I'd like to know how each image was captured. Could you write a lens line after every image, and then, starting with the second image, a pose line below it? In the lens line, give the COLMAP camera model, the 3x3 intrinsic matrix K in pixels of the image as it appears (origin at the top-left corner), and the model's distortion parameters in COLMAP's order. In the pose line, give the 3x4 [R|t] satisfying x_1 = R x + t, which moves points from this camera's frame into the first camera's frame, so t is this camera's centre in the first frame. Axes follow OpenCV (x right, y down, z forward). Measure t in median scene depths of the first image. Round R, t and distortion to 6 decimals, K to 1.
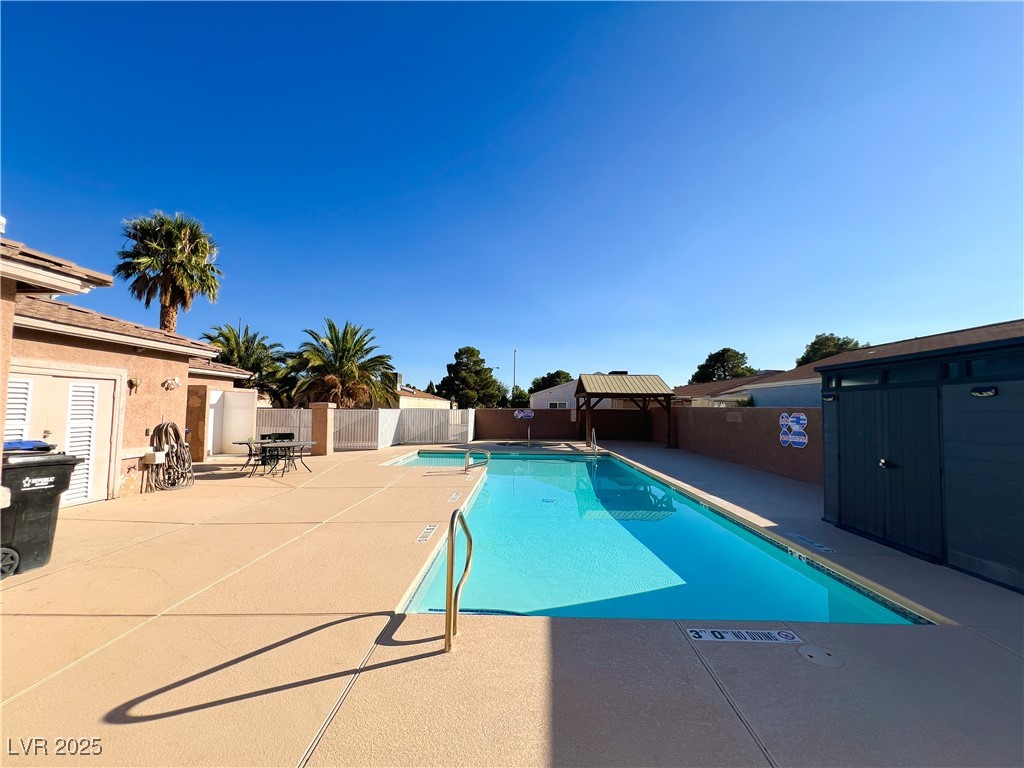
lens RADIAL K [[412.0, 0, 512.0], [0, 412.0, 384.0], [0, 0, 1]] dist [-0.002196, 0.000681]
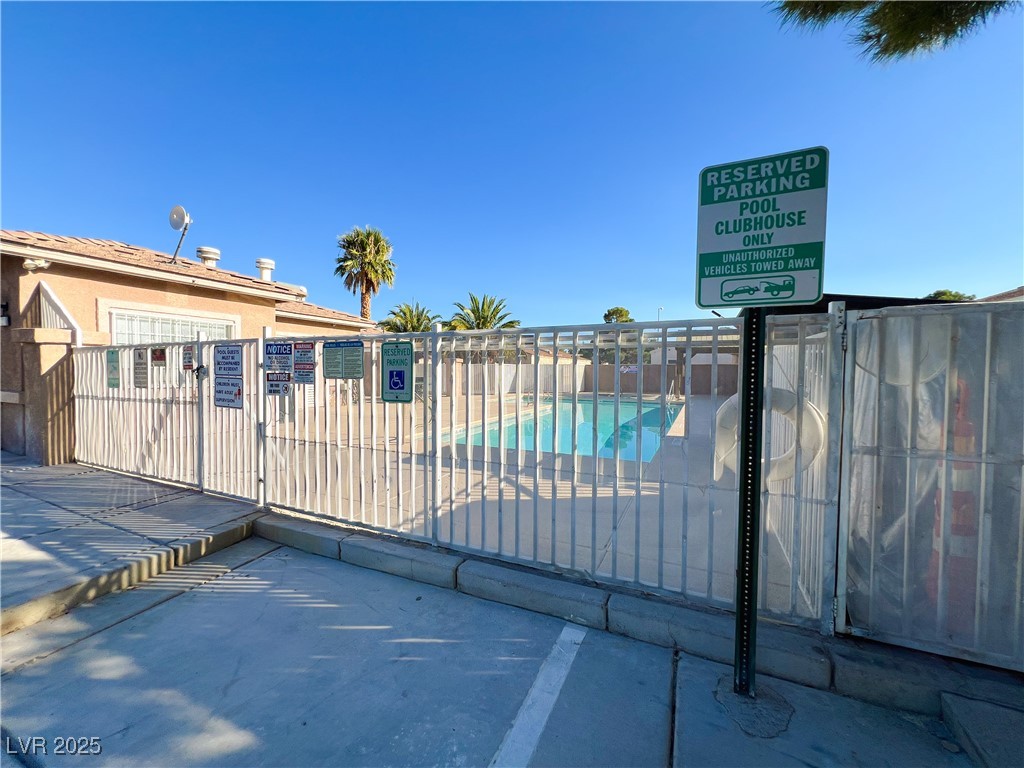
lens RADIAL K [[412.0, 0, 512.0], [0, 412.0, 384.0], [0, 0, 1]] dist [-0.002196, 0.000681]
pose [[0.918843, 0.014365, -0.394361, 0.207907], [0.021598, 0.996009, 0.086602, 0.012937], [0.394031, -0.088091, 0.914866, -0.141319]]
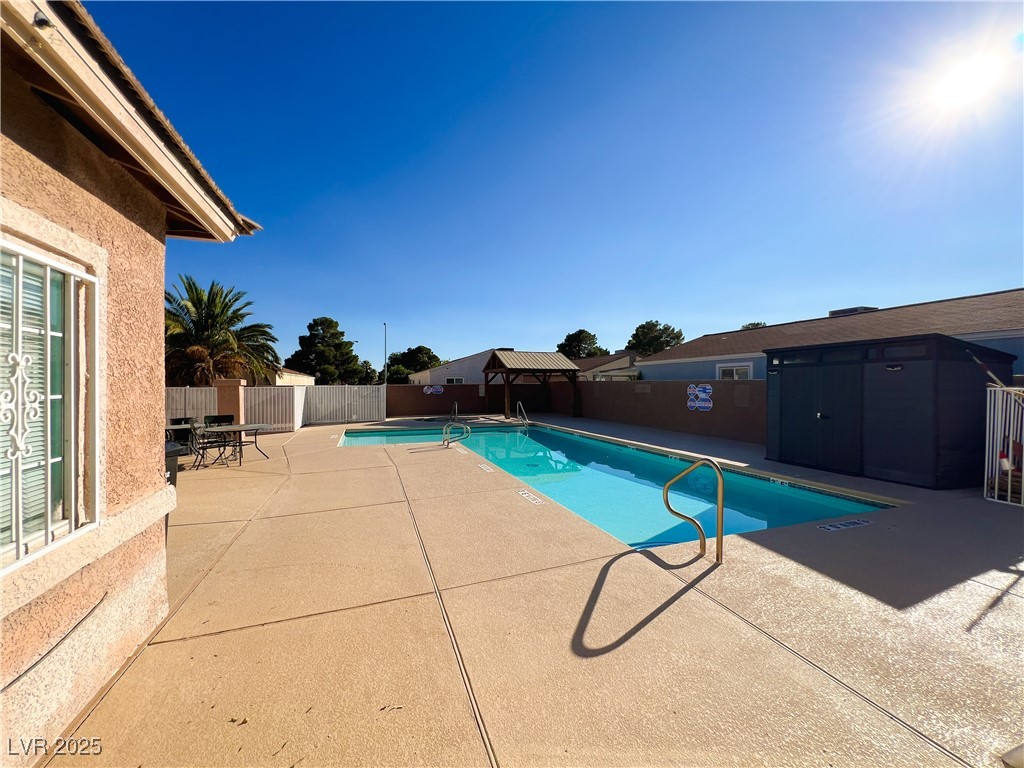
lens RADIAL K [[412.0, 0, 512.0], [0, 412.0, 384.0], [0, 0, 1]] dist [-0.002196, 0.000681]
pose [[0.932103, -0.010950, 0.362027, -0.185455], [-0.010168, 0.998358, 0.056375, 0.001570], [-0.362050, -0.056229, 0.930461, 0.007407]]
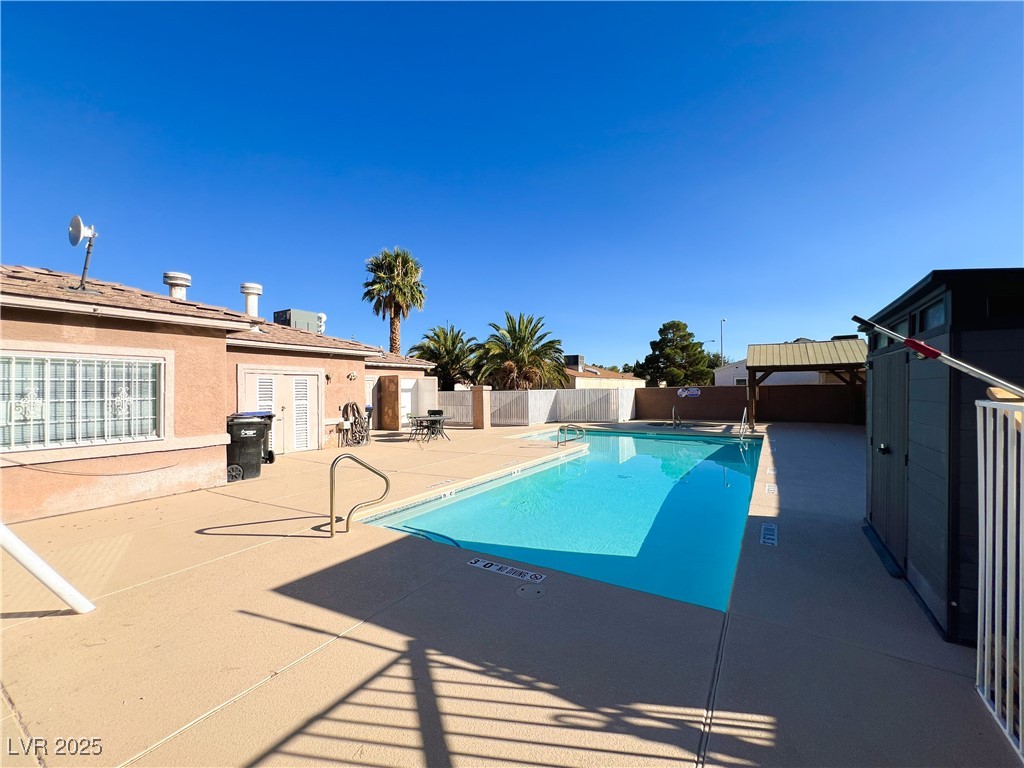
lens RADIAL K [[418.4, 0, 512.0], [0, 418.4, 384.0], [0, 0, 1]] dist [0.000359, 0.000261]
pose [[0.861407, -0.026158, -0.507242, 0.196605], [0.050430, 0.998143, 0.034167, 0.002521], [0.505406, -0.055012, 0.861126, -0.005722]]
